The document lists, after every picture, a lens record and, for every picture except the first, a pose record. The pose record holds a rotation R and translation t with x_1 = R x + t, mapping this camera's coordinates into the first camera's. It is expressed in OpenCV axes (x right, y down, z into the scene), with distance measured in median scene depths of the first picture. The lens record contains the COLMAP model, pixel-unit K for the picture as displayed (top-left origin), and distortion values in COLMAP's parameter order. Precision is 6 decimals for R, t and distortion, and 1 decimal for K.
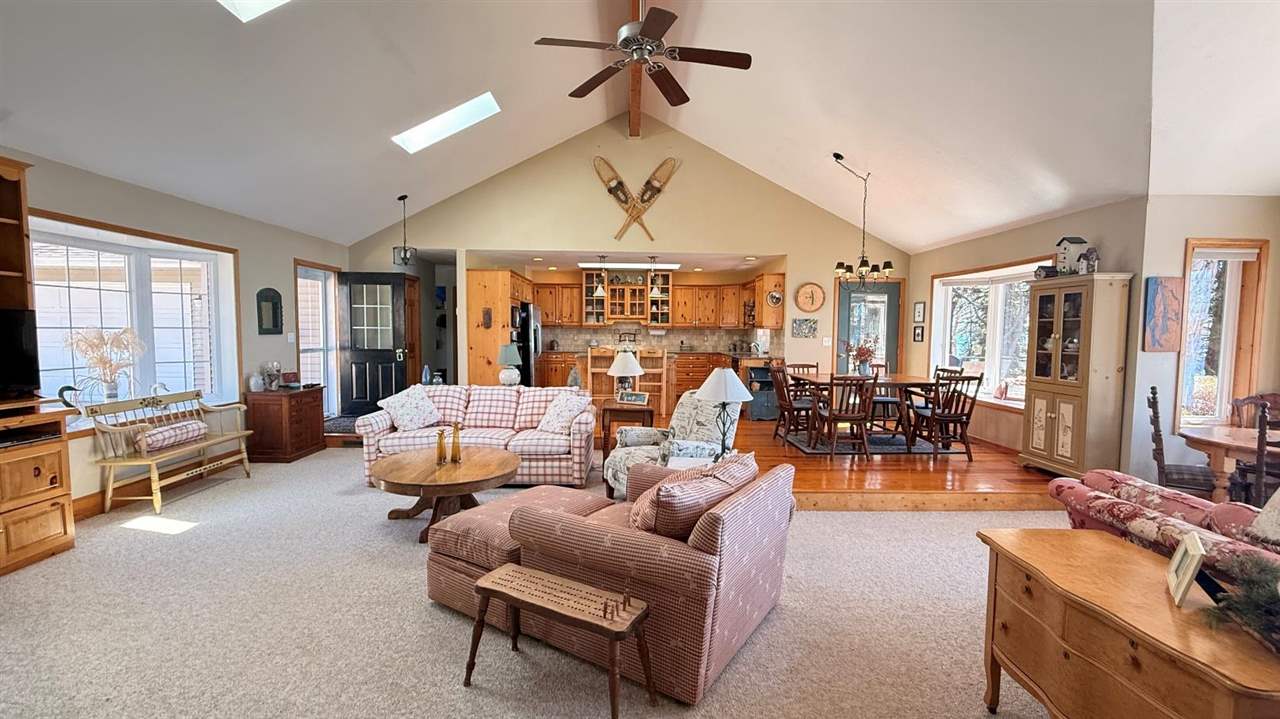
lens RADIAL K [[538.9, 0, 643.8], [0, 538.9, 362.6], [0, 0, 1]] dist [-0.000747, 0.000628]
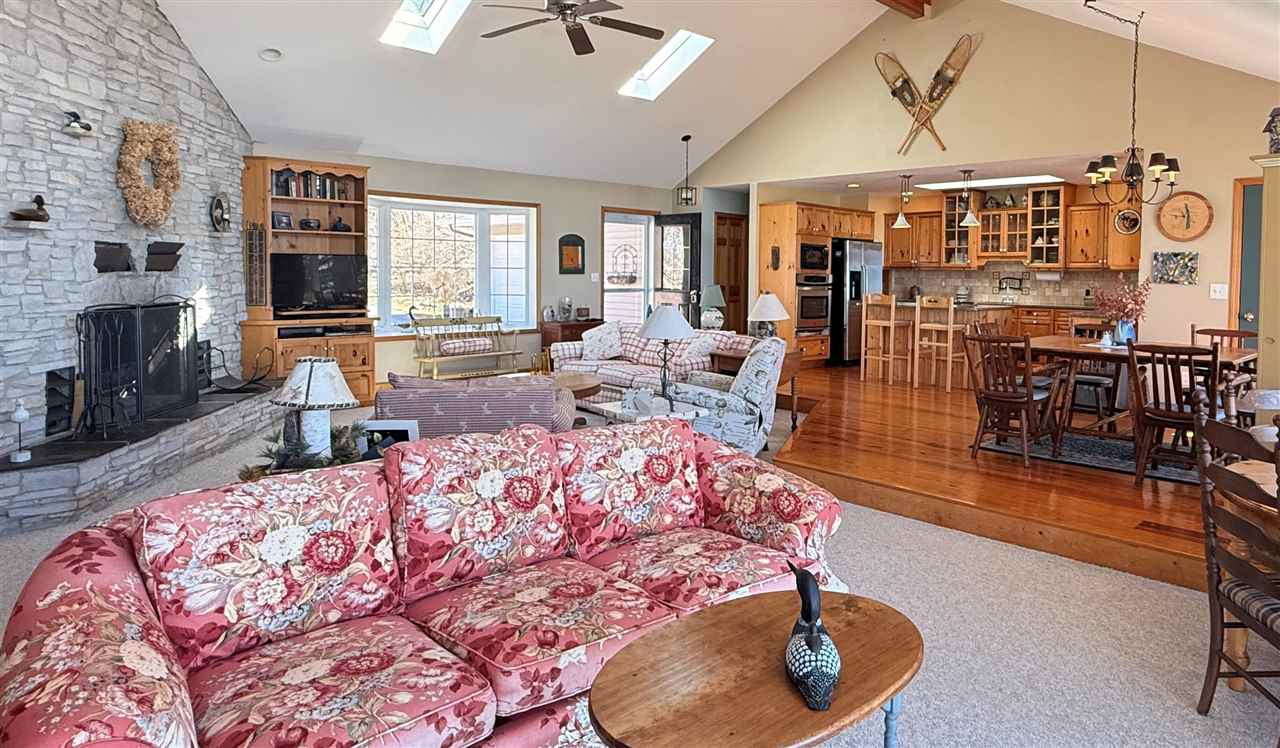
lens RADIAL K [[785.7, 0, 740.2], [0, 785.7, 299.3], [0, 0, 1]] dist [0.003495, 0.002891]
pose [[0.708866, 0.024063, -0.704933, 0.568340], [-0.048611, 0.998708, -0.014792, 0.006805], [0.703666, 0.044752, 0.709120, 0.047700]]
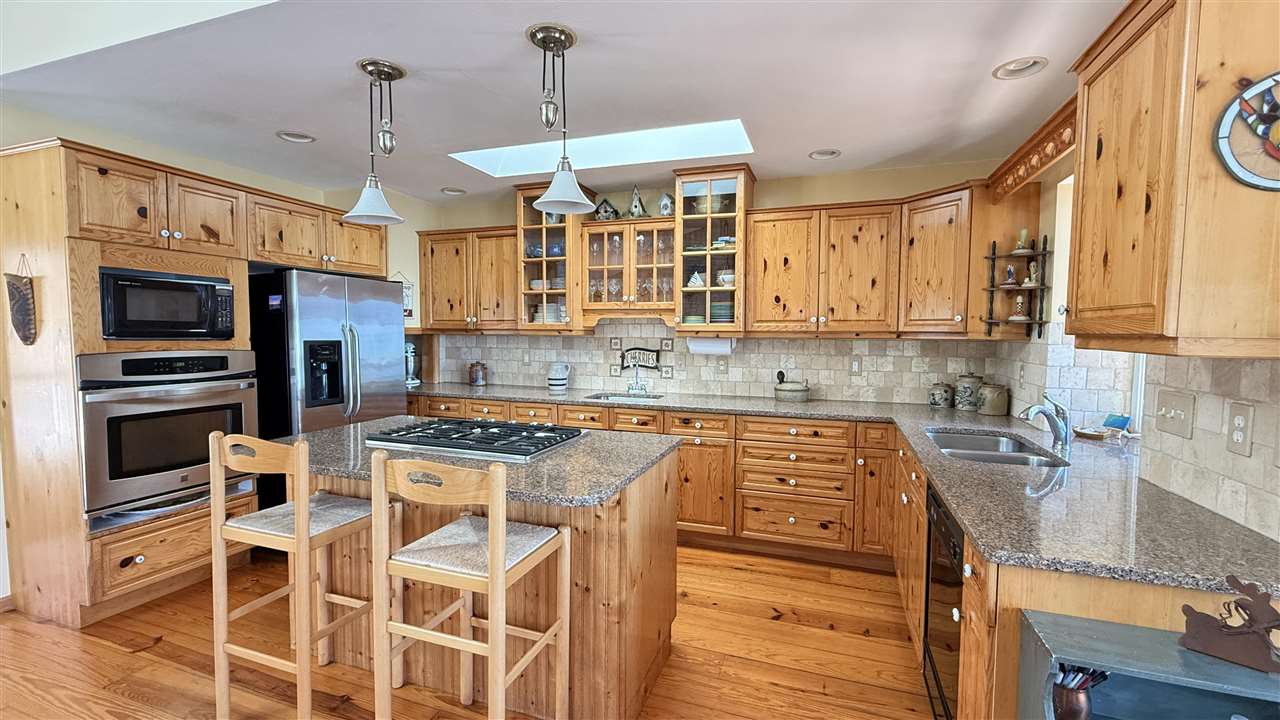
lens RADIAL K [[538.9, 0, 643.5], [0, 538.9, 361.1], [0, 0, 1]] dist [-0.000747, 0.000628]
pose [[0.932187, 0.018711, -0.361493, 0.147461], [-0.019544, 0.999808, 0.001351, -0.059266], [0.361449, 0.005806, 0.932374, 0.824344]]
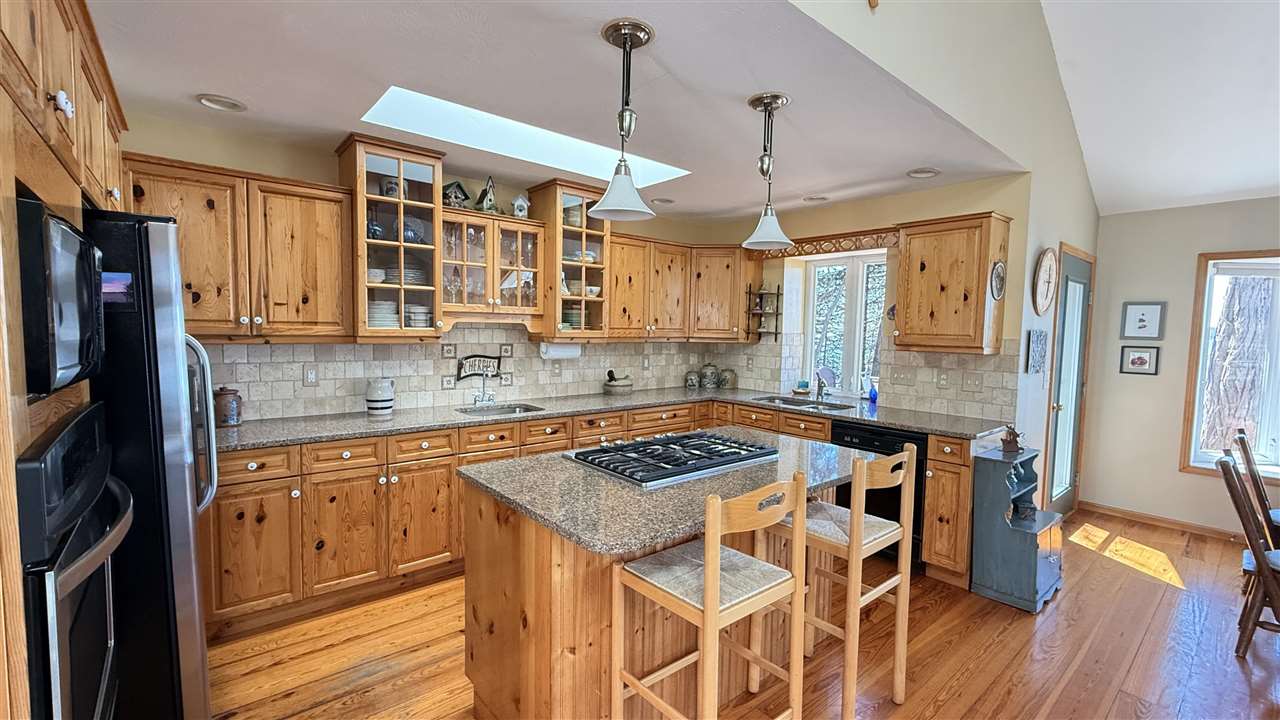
lens RADIAL K [[538.9, 0, 640.1], [0, 538.9, 362.4], [0, 0, 1]] dist [-0.000747, 0.000628]
pose [[0.783213, -0.032894, 0.620883, -0.217932], [0.023007, 0.999449, 0.023928, -0.072460], [-0.621328, -0.004456, 0.783538, 0.850888]]
